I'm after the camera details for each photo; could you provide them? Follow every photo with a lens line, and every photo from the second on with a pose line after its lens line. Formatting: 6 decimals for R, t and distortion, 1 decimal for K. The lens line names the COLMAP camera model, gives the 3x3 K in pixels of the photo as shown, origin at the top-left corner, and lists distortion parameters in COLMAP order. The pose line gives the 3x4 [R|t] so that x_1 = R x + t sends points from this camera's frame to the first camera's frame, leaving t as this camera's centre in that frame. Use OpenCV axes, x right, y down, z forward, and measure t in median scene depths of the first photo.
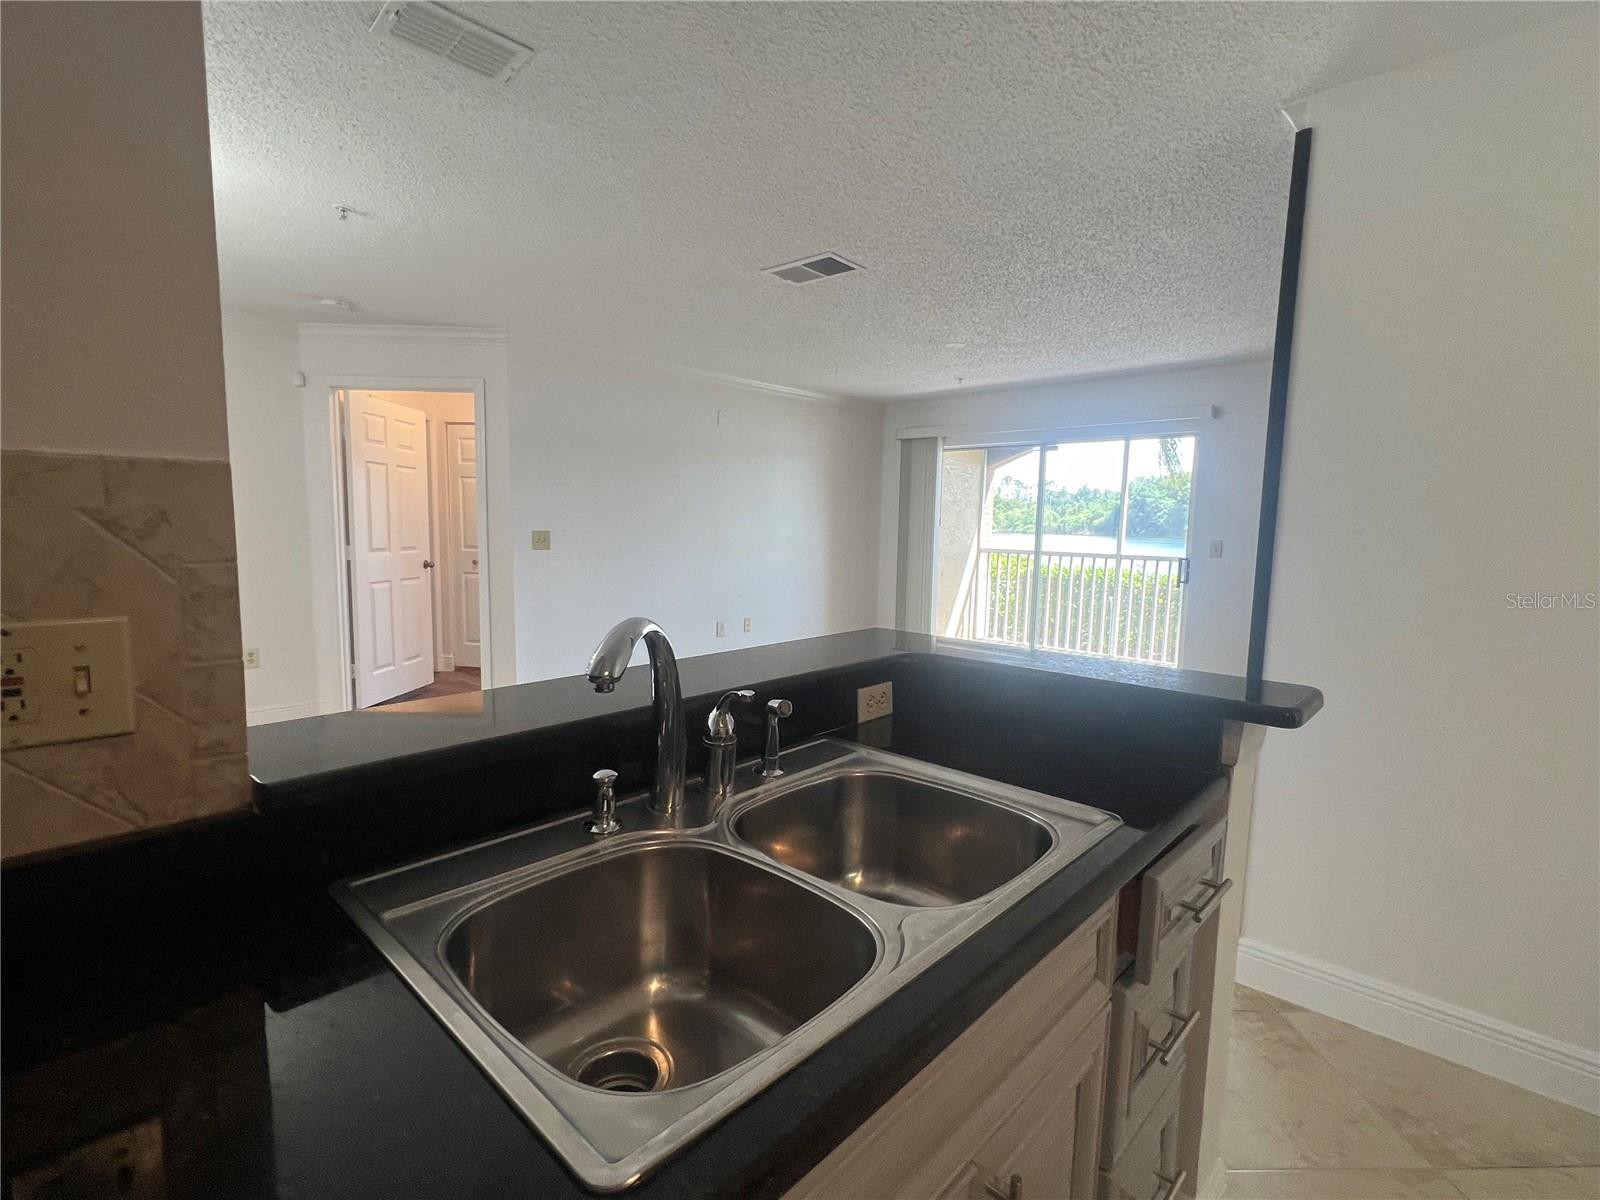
lens RADIAL K [[765.4, 0, 796.6], [0, 765.4, 594.6], [0, 0, 1]] dist [0.015070, -0.000250]
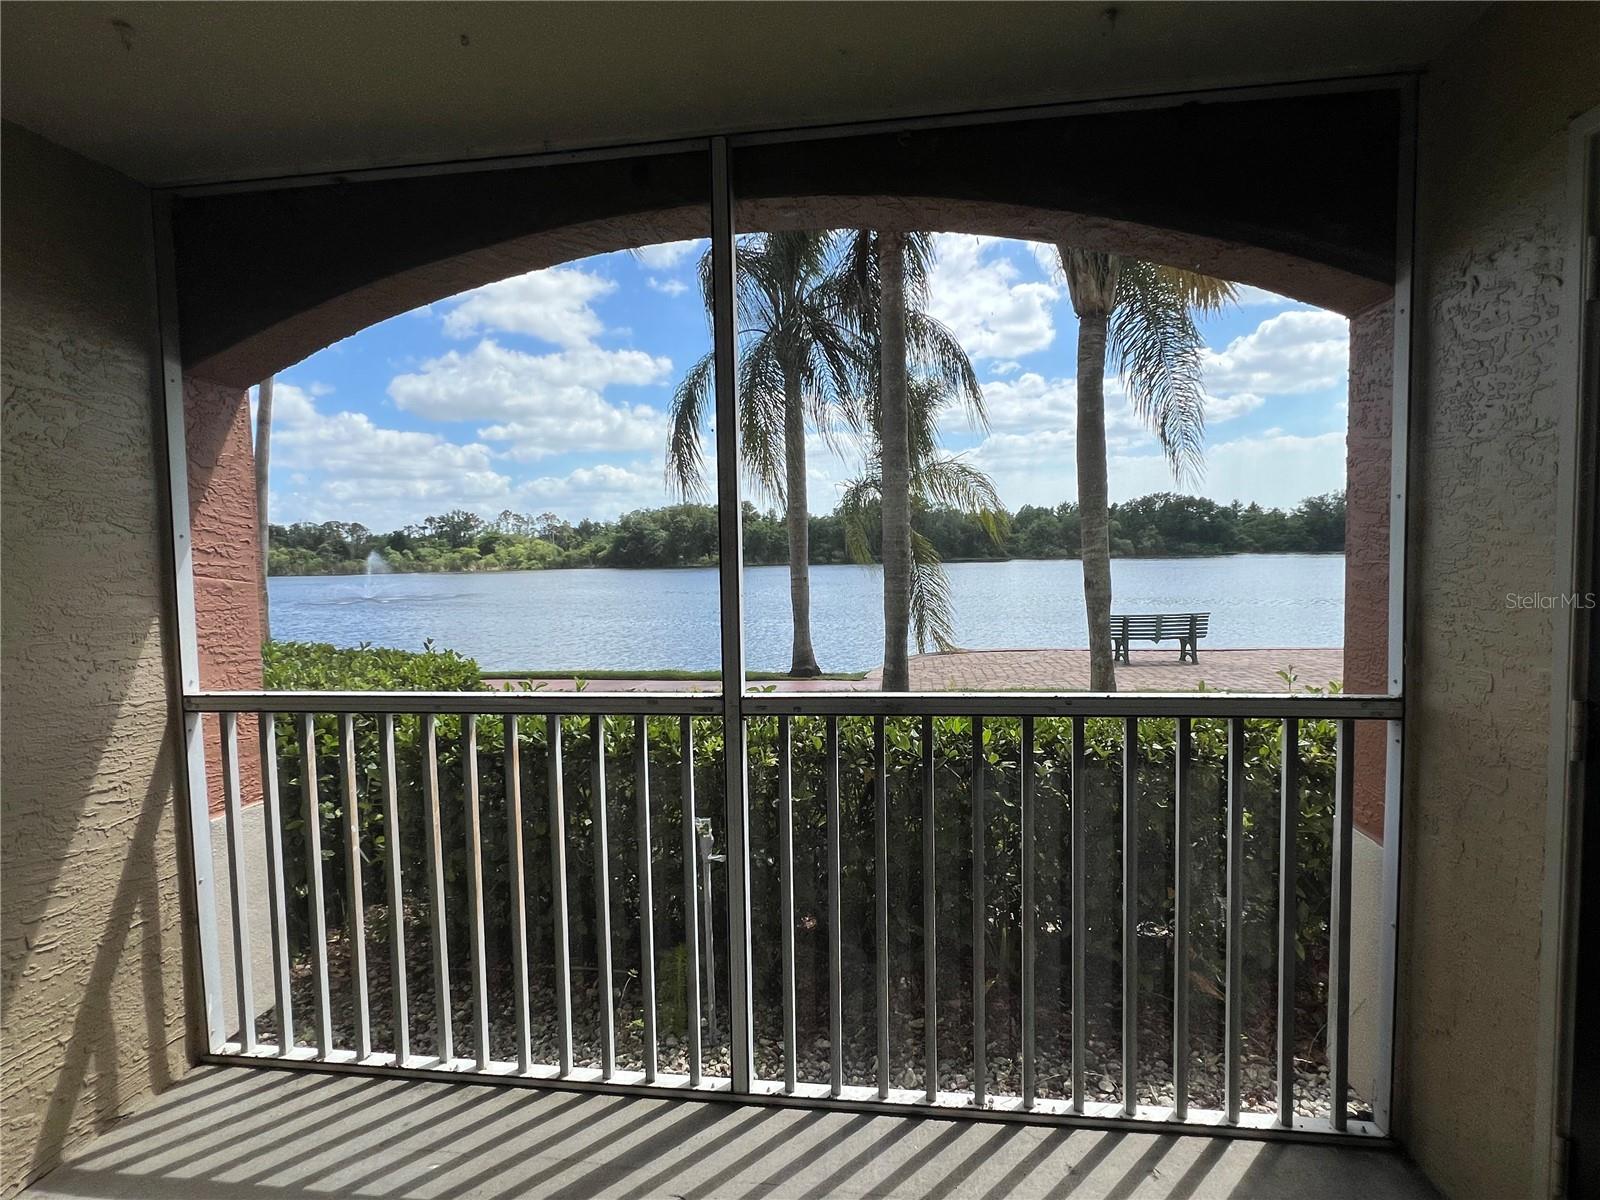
lens RADIAL K [[765.4, 0, 796.6], [0, 765.4, 594.6], [0, 0, 1]] dist [0.015070, -0.000250]
pose [[0.811754, -0.071164, 0.579648, 0.332245], [0.097262, 0.995160, -0.014032, -0.090818], [-0.575843, 0.067768, 0.814746, 0.879846]]
